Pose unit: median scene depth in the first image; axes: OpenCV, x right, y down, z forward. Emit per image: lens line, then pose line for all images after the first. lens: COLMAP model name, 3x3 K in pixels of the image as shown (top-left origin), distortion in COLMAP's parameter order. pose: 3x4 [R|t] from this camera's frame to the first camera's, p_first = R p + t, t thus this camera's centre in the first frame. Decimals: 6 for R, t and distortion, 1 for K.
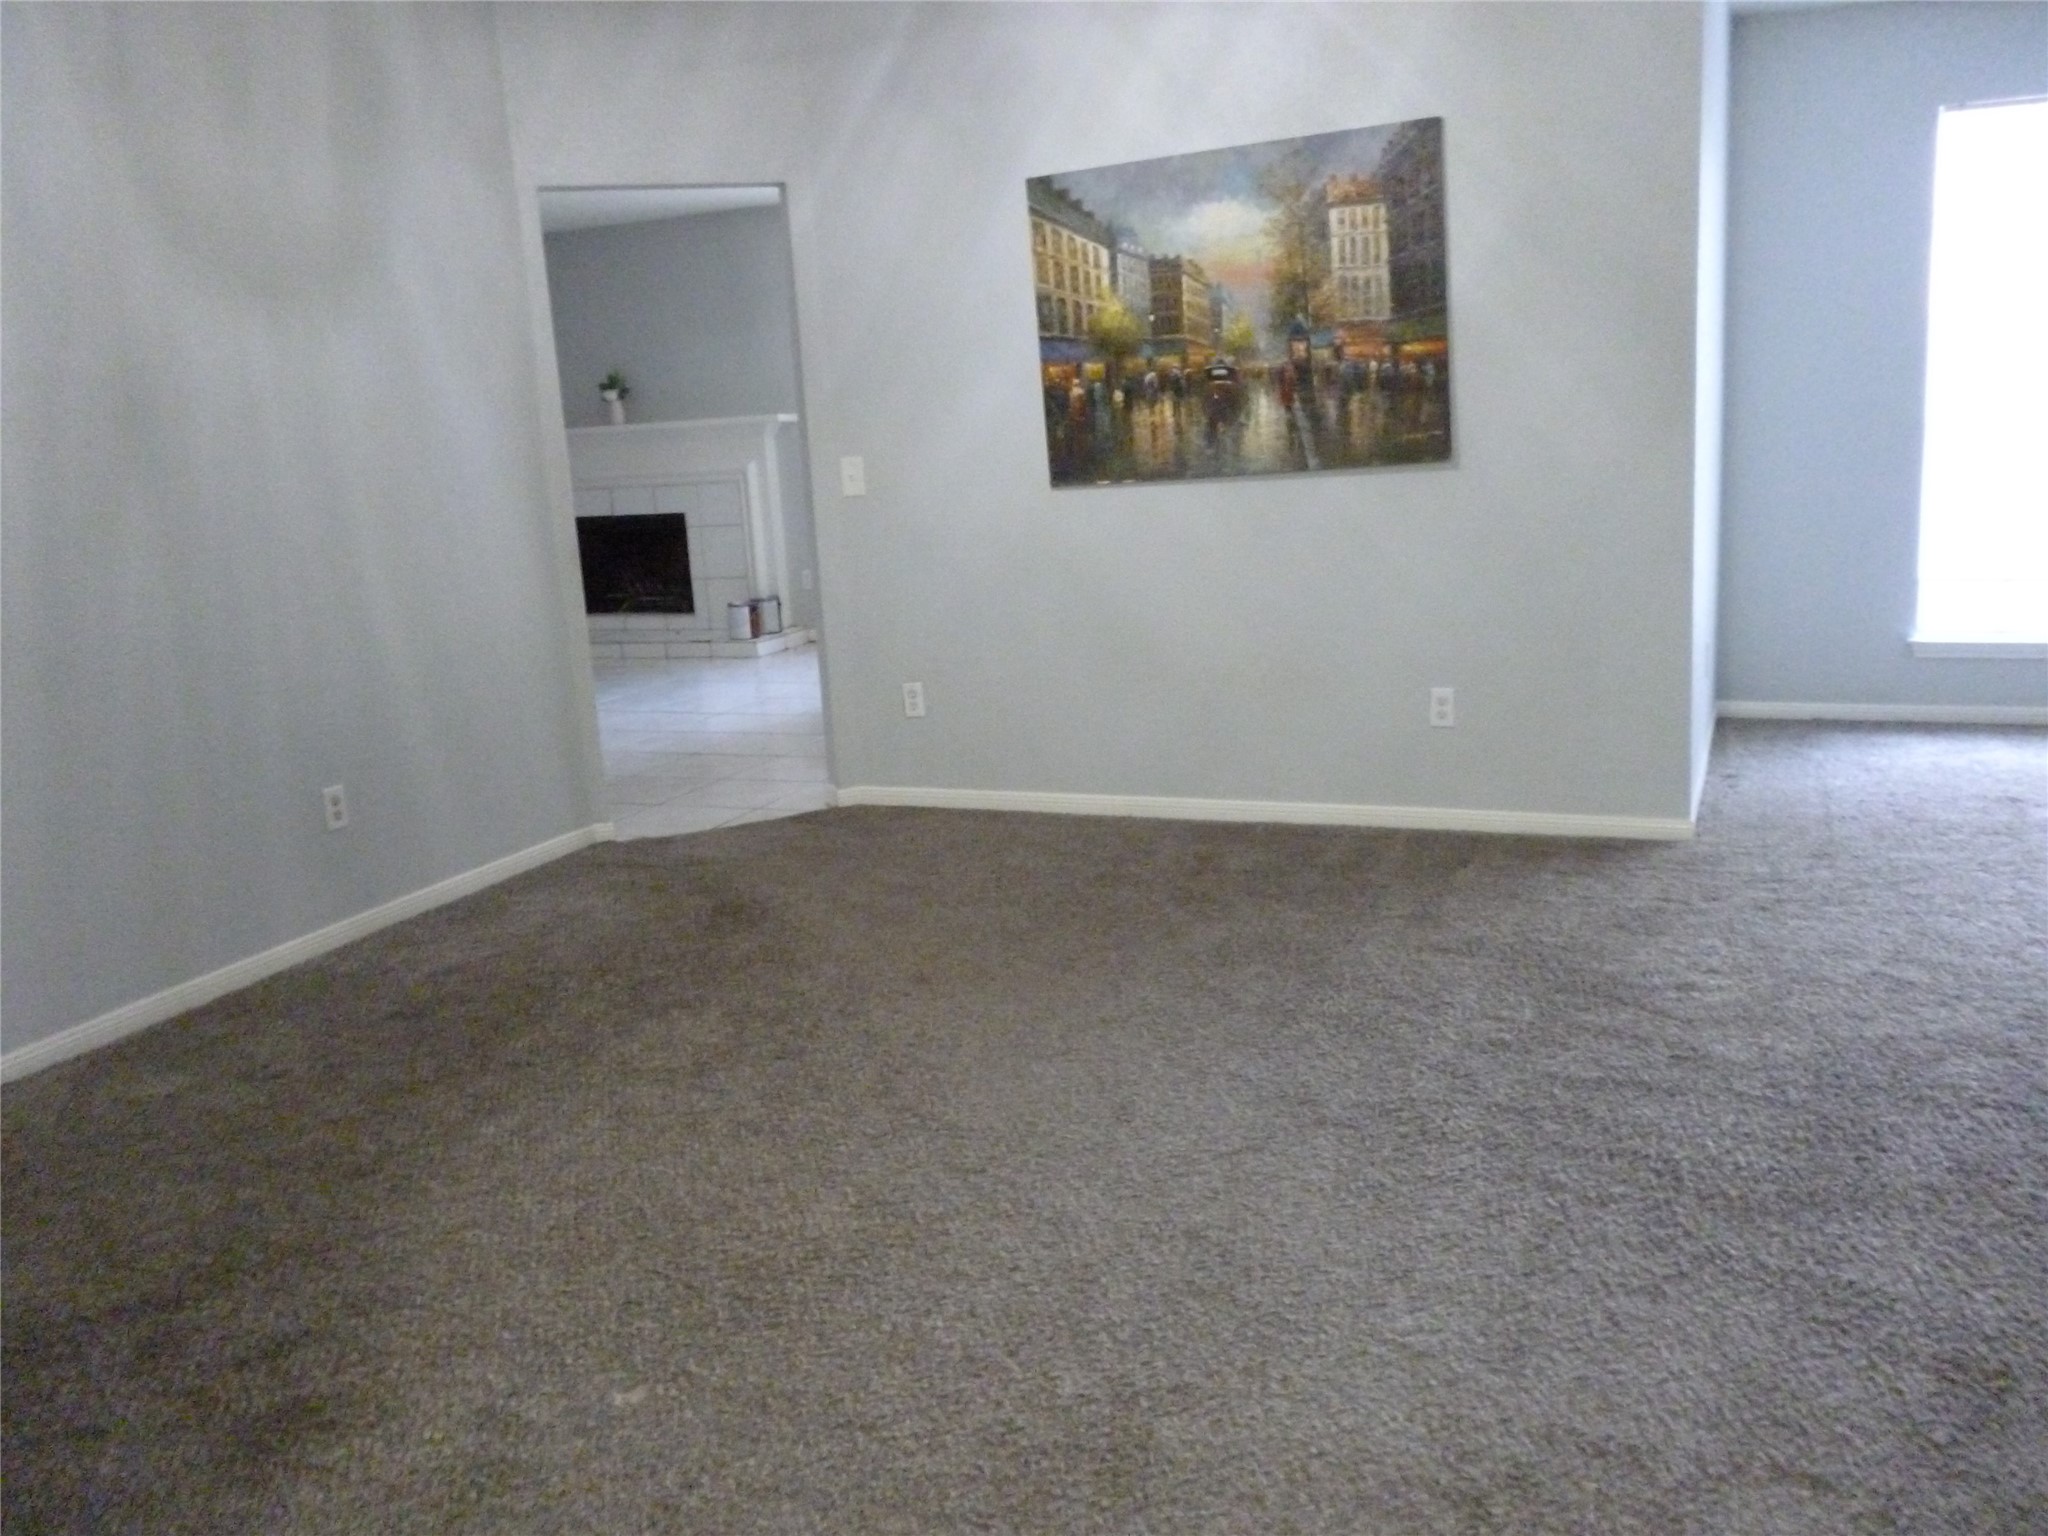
lens RADIAL K [[1725.7, 0, 1021.5], [0, 1725.7, 758.9], [0, 0, 1]] dist [-0.011171, -0.007408]
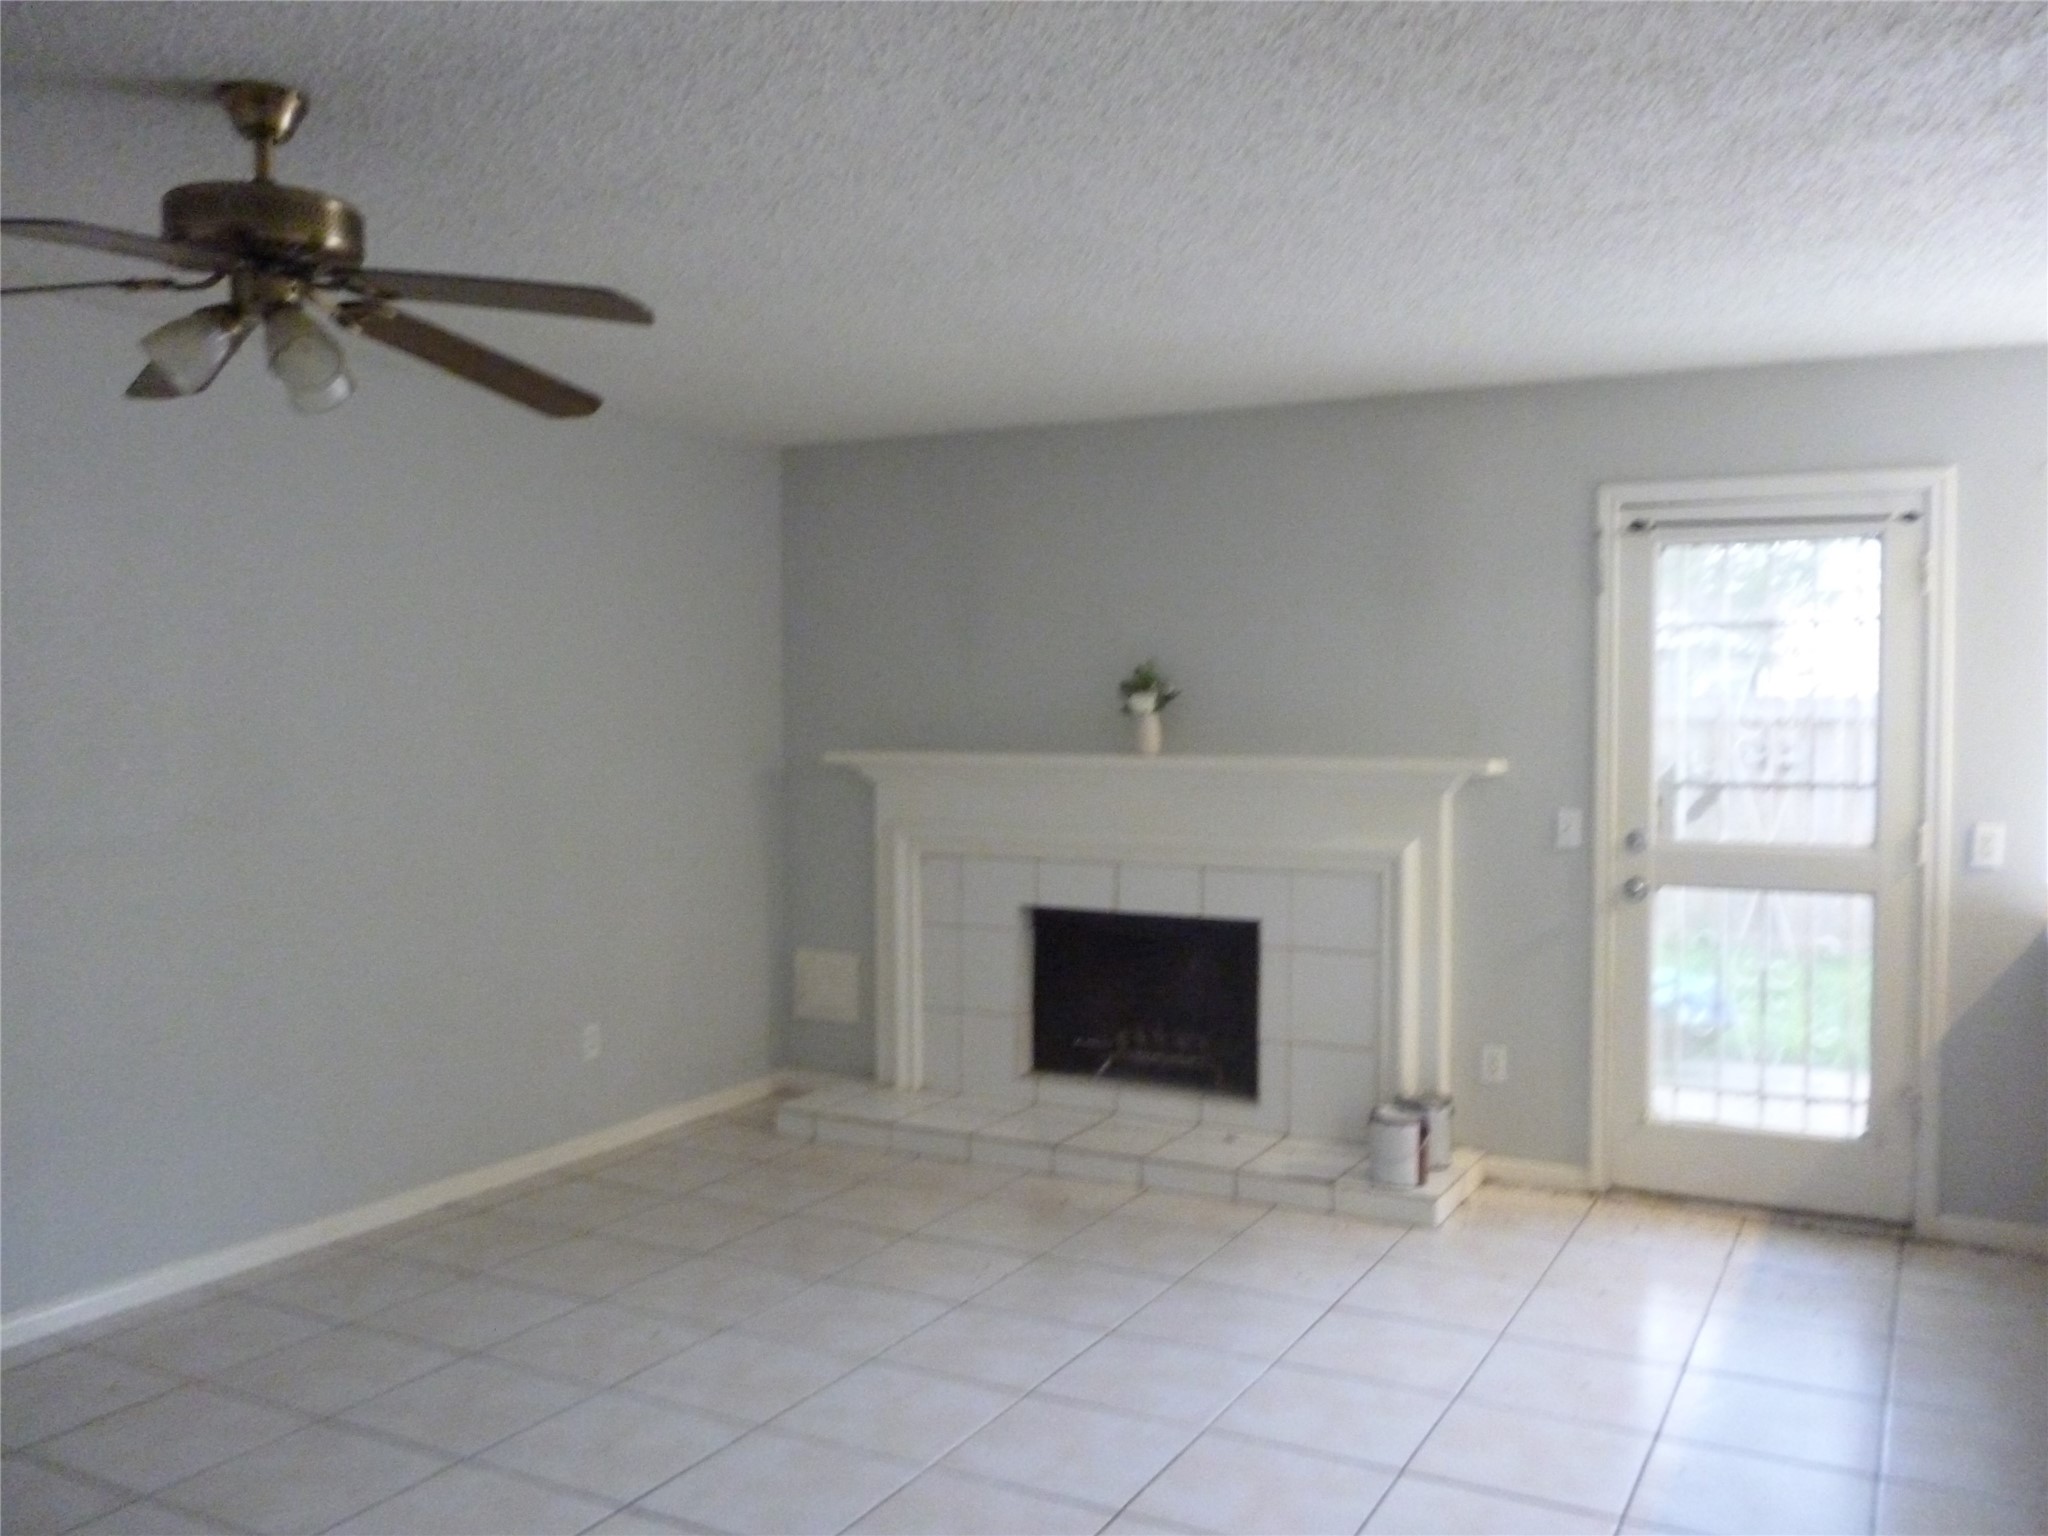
lens RADIAL K [[1725.7, 0, 1015.8], [0, 1725.7, 766.8], [0, 0, 1]] dist [-0.011171, -0.007408]
pose [[0.994580, 0.066324, -0.080071, -0.691826], [-0.078715, 0.983462, -0.163116, -0.283014], [0.067929, 0.168535, 0.983352, 1.323446]]
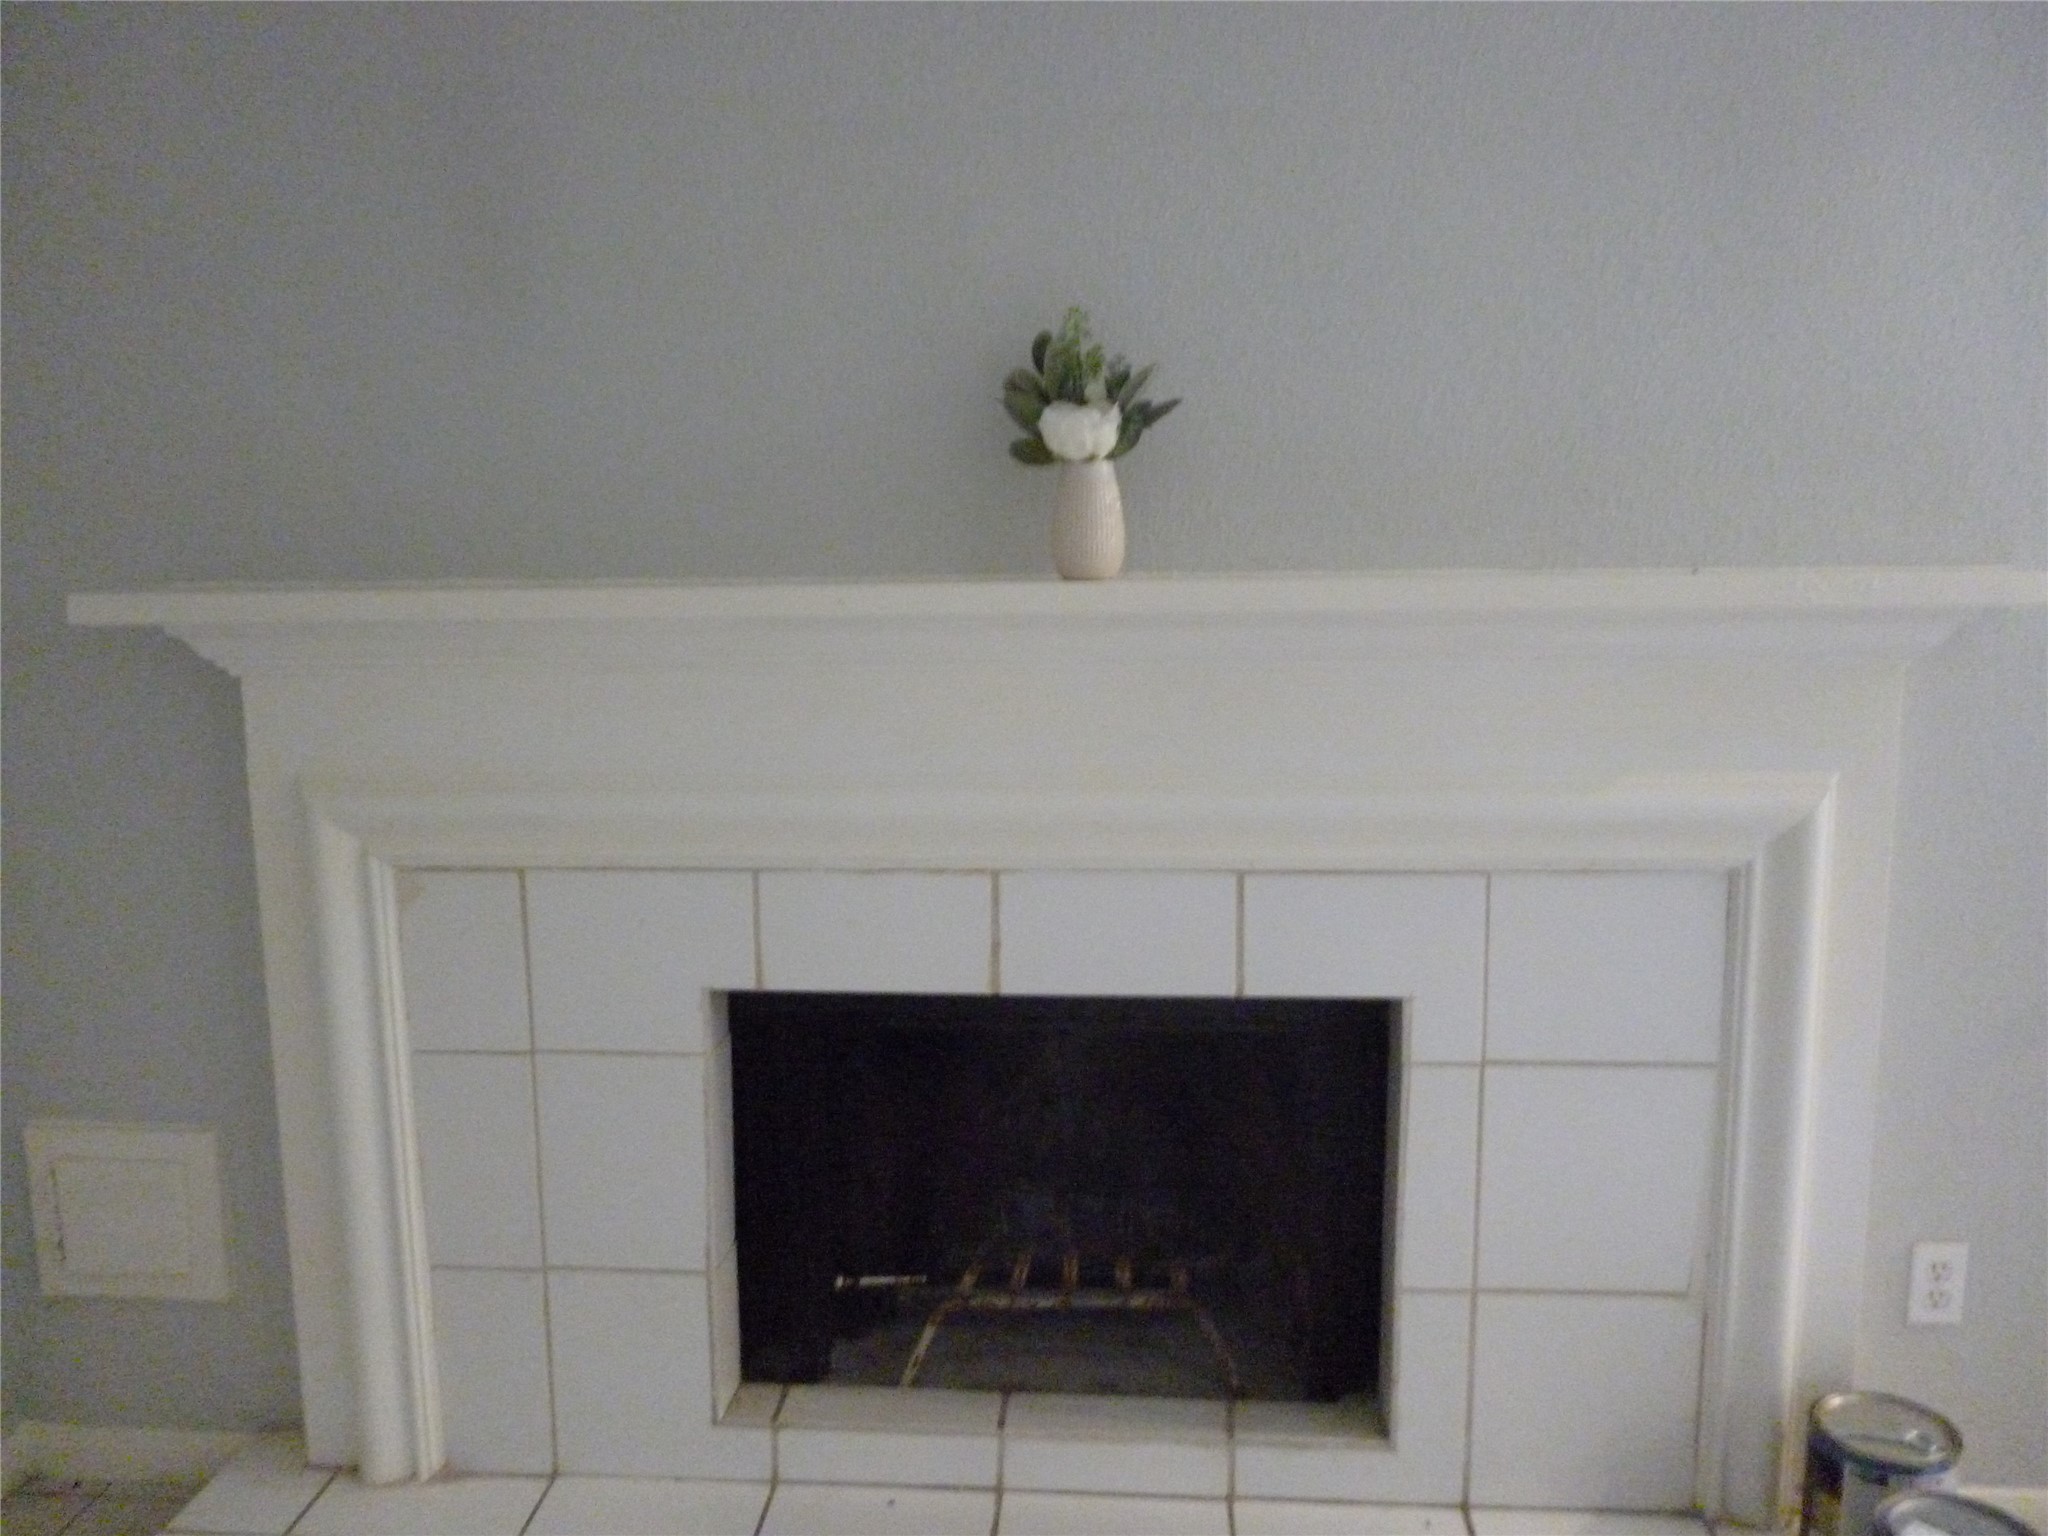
lens RADIAL K [[1627.3, 0, 1034.5], [0, 1627.3, 780.2], [0, 0, 1]] dist [-0.005002, 0.004500]
pose [[0.939864, -0.000898, 0.341548, -0.915755], [0.024361, 0.997626, -0.064412, -0.470570], [-0.340680, 0.068859, 0.937654, 2.457796]]
